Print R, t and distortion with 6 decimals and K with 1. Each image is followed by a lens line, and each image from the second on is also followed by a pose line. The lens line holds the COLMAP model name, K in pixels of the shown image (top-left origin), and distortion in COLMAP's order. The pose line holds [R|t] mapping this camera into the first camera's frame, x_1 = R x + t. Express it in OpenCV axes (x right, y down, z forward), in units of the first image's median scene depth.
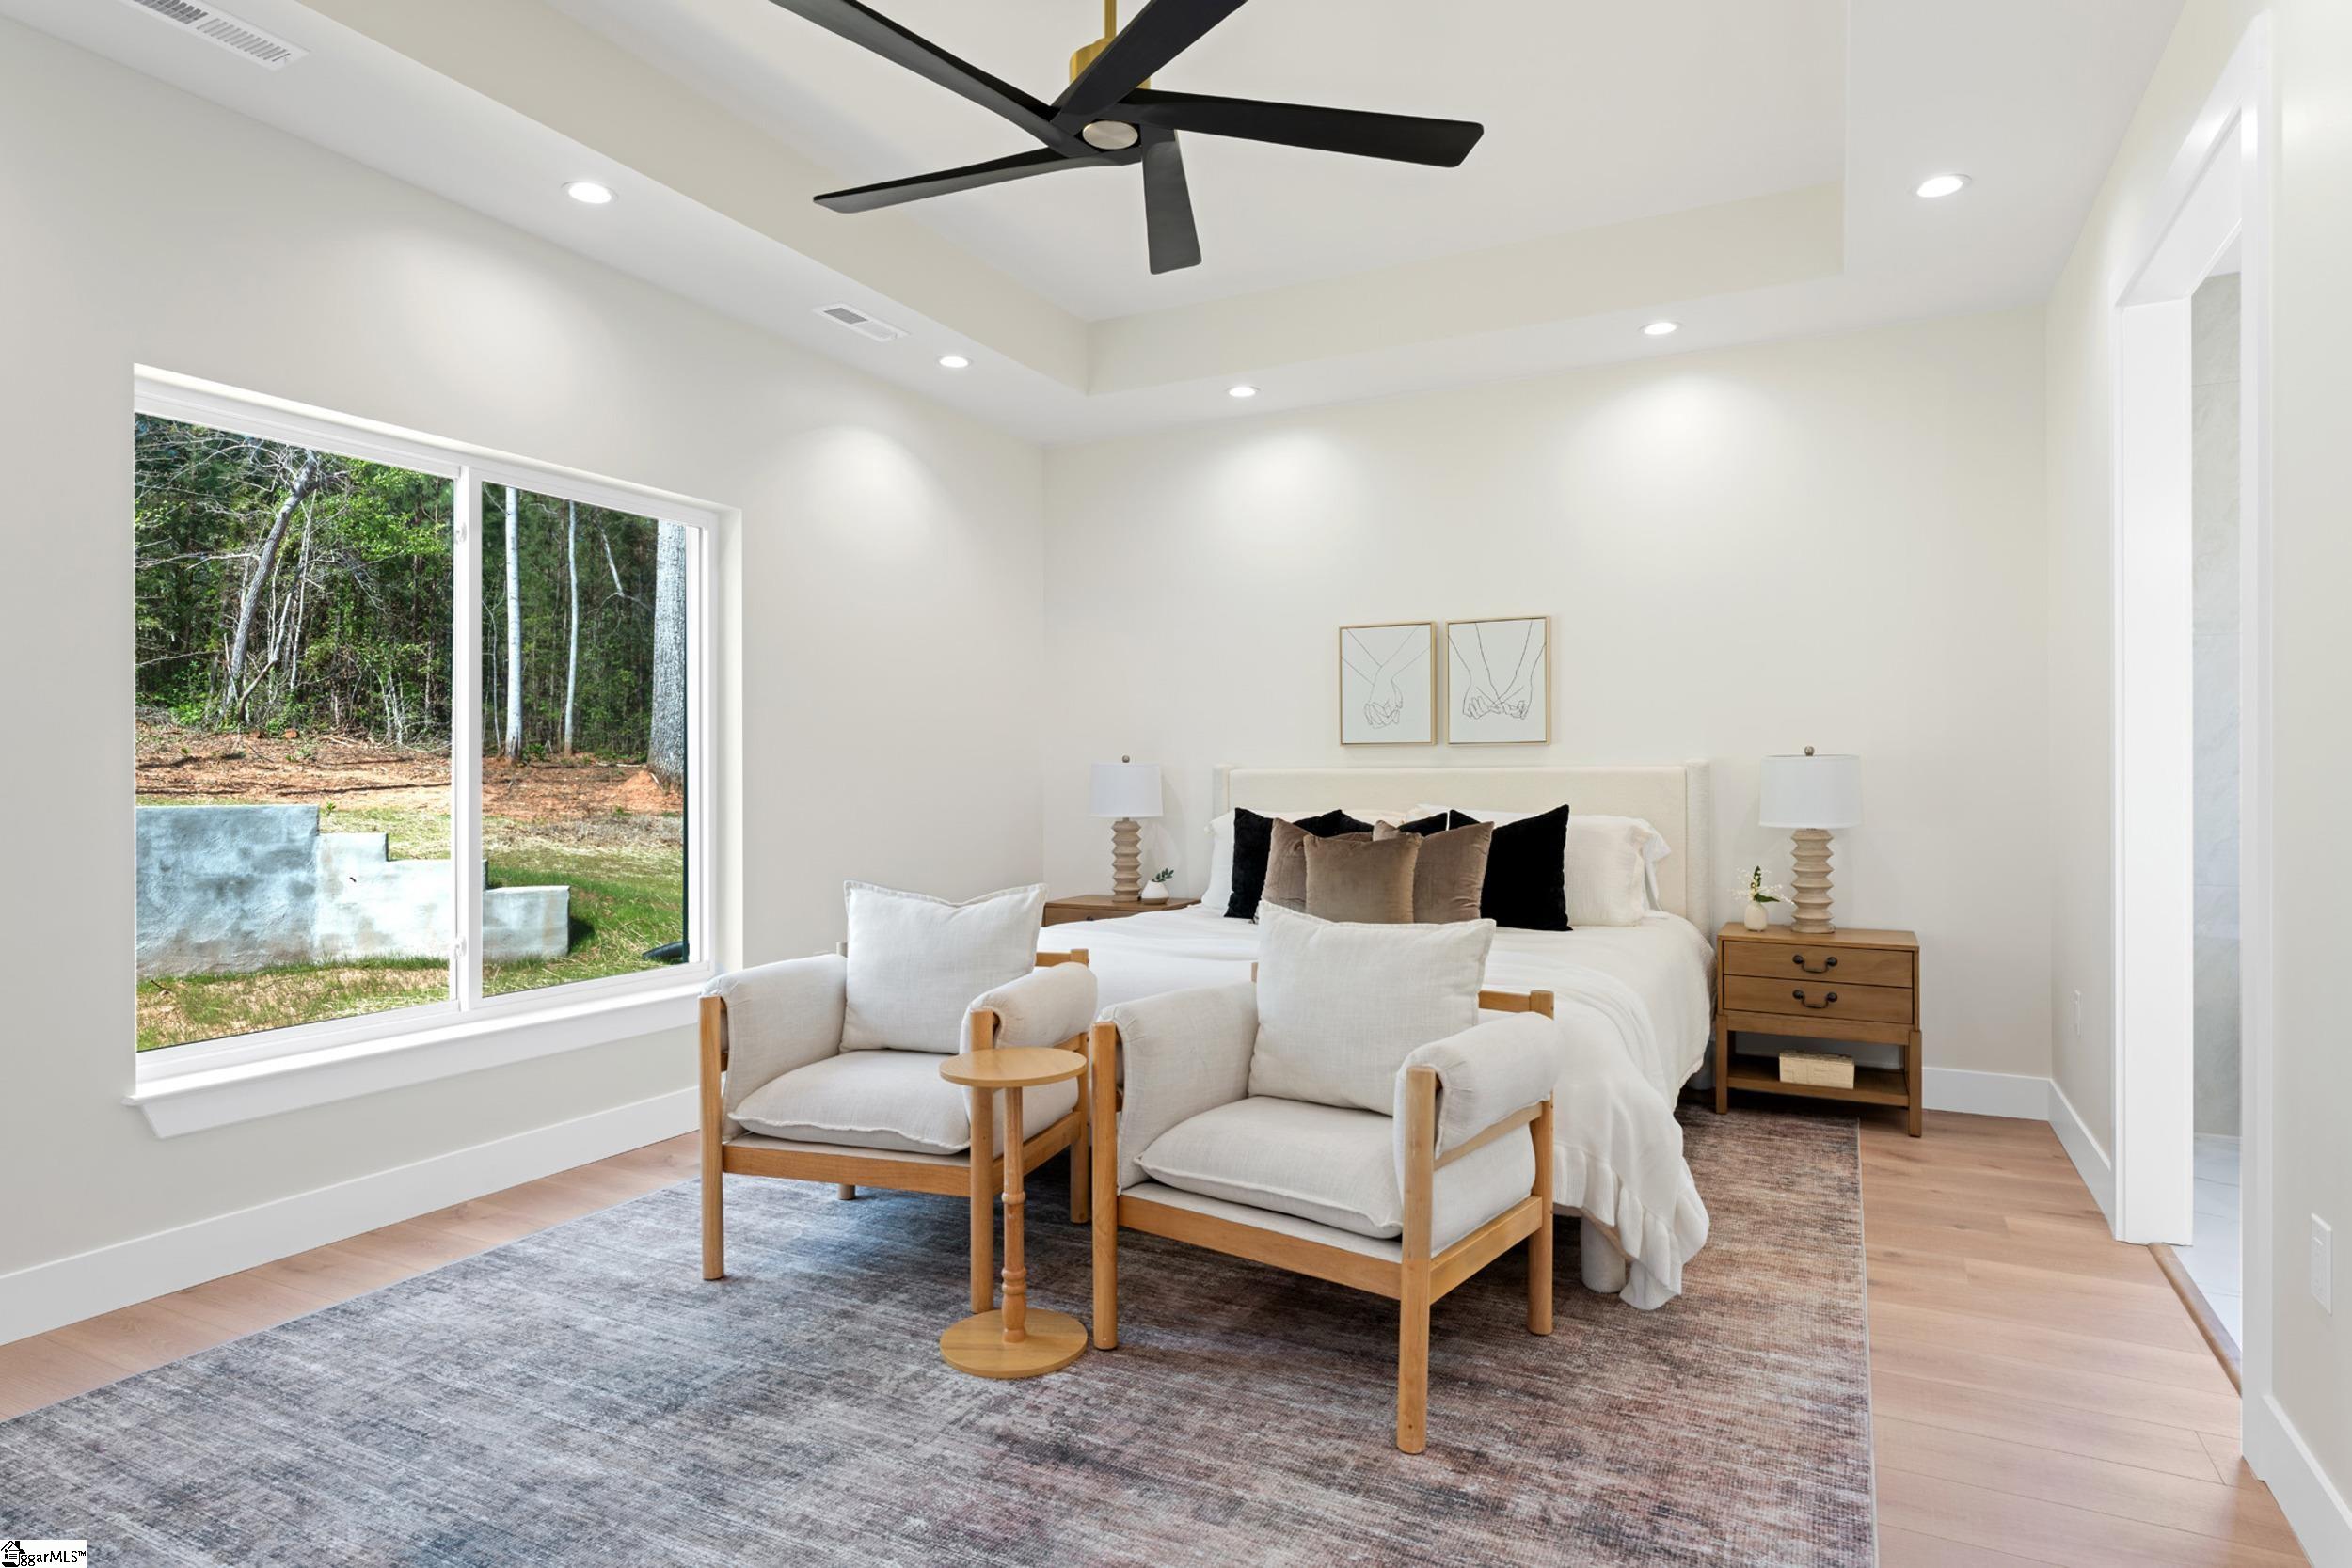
lens RADIAL K [[1270.6, 0, 1162.5], [0, 1270.6, 793.7], [0, 0, 1]] dist [0.003403, 0.001621]
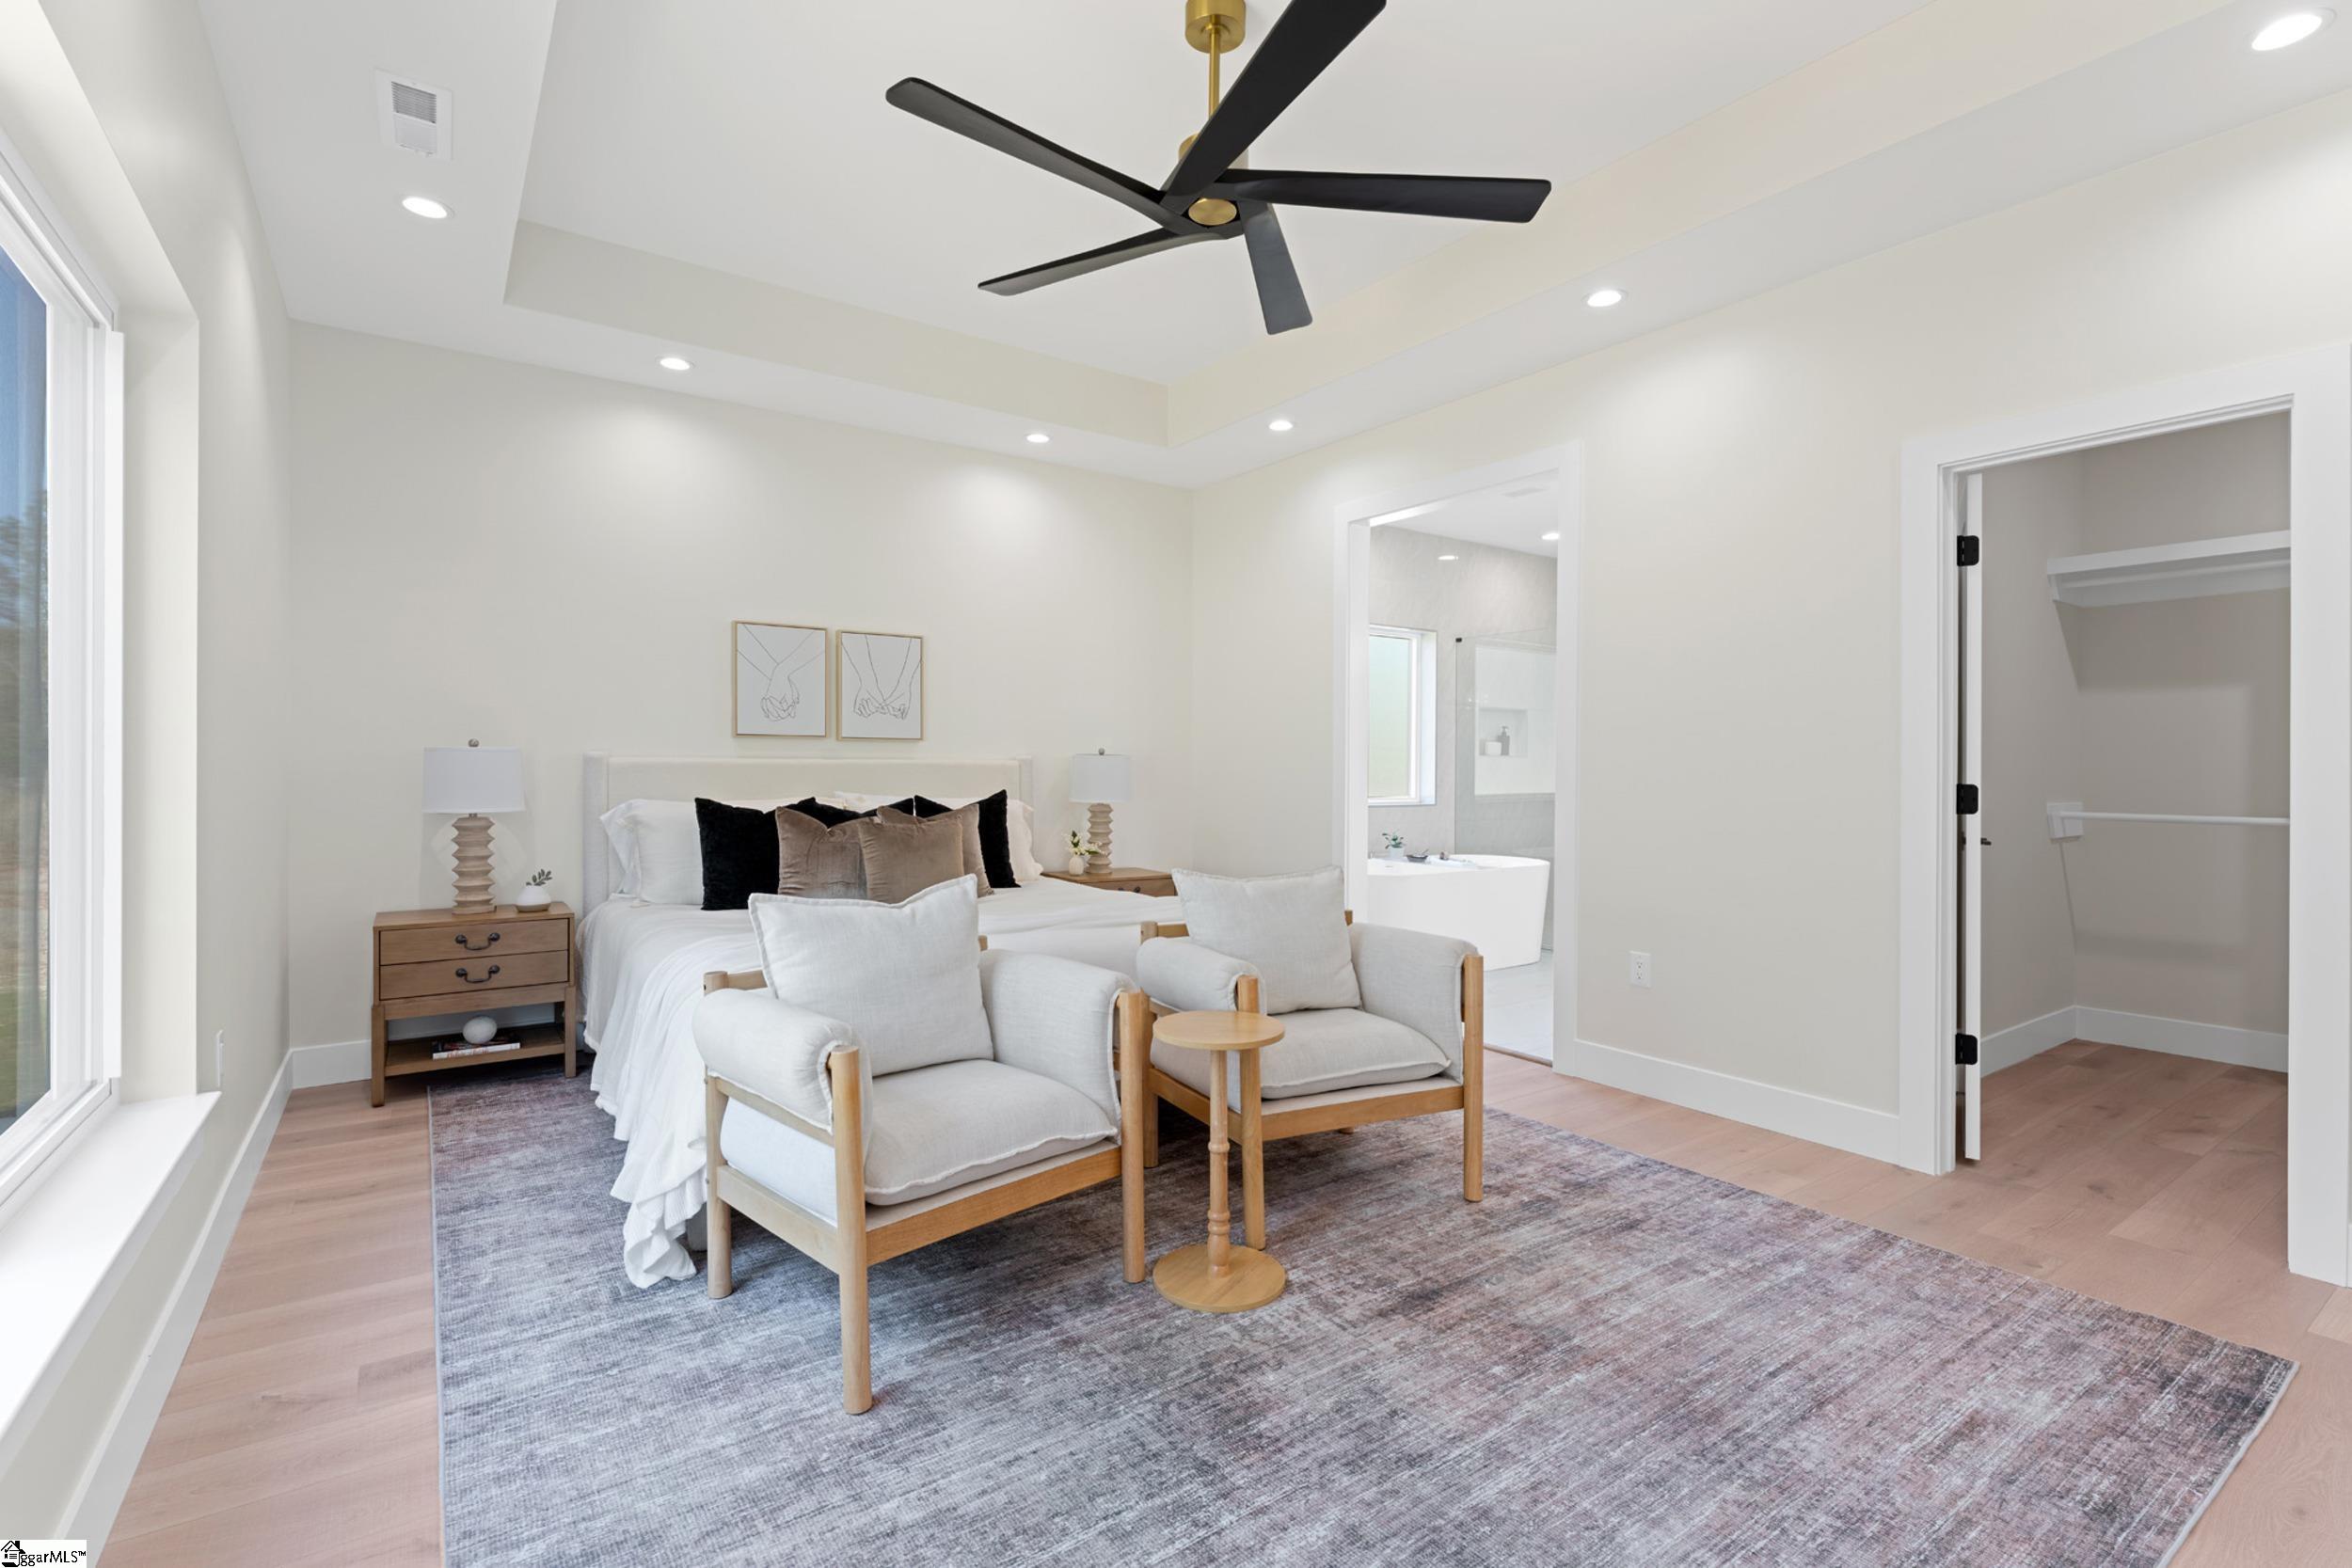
lens RADIAL K [[1071.2, 0, 1152.8], [0, 1071.2, 776.8], [0, 0, 1]] dist [0.002094, 0.000835]
pose [[0.473170, 0.001100, 0.880971, -0.937339], [0.008573, 0.999946, -0.005853, 0.006206], [-0.880930, 0.010322, 0.473135, 0.597668]]
